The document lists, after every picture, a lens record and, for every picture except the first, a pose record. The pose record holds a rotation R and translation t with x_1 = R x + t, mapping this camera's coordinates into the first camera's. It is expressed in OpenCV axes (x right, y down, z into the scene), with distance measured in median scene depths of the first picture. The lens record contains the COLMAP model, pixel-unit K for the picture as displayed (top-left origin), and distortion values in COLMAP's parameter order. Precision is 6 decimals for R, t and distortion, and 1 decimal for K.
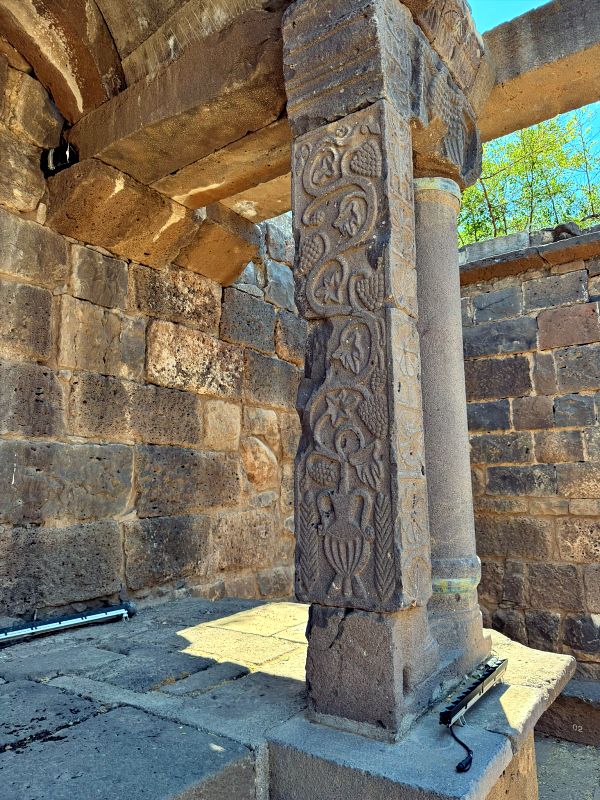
lens RADIAL K [[565.9, 0, 304.1], [0, 565.9, 399.4], [0, 0, 1]] dist [0.046430, -0.047637]
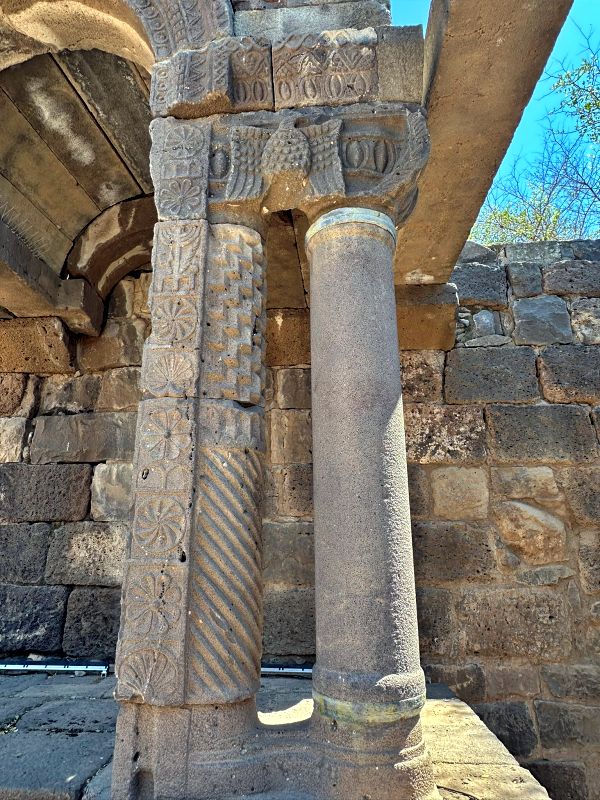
lens RADIAL K [[514.1, 0, 294.7], [0, 514.1, 396.4], [0, 0, 1]] dist [-0.005182, 0.007124]
pose [[0.503127, -0.233508, -0.832068, 0.487748], [0.125587, 0.972340, -0.196935, 0.024885], [0.855039, -0.005414, 0.518536, 0.324781]]
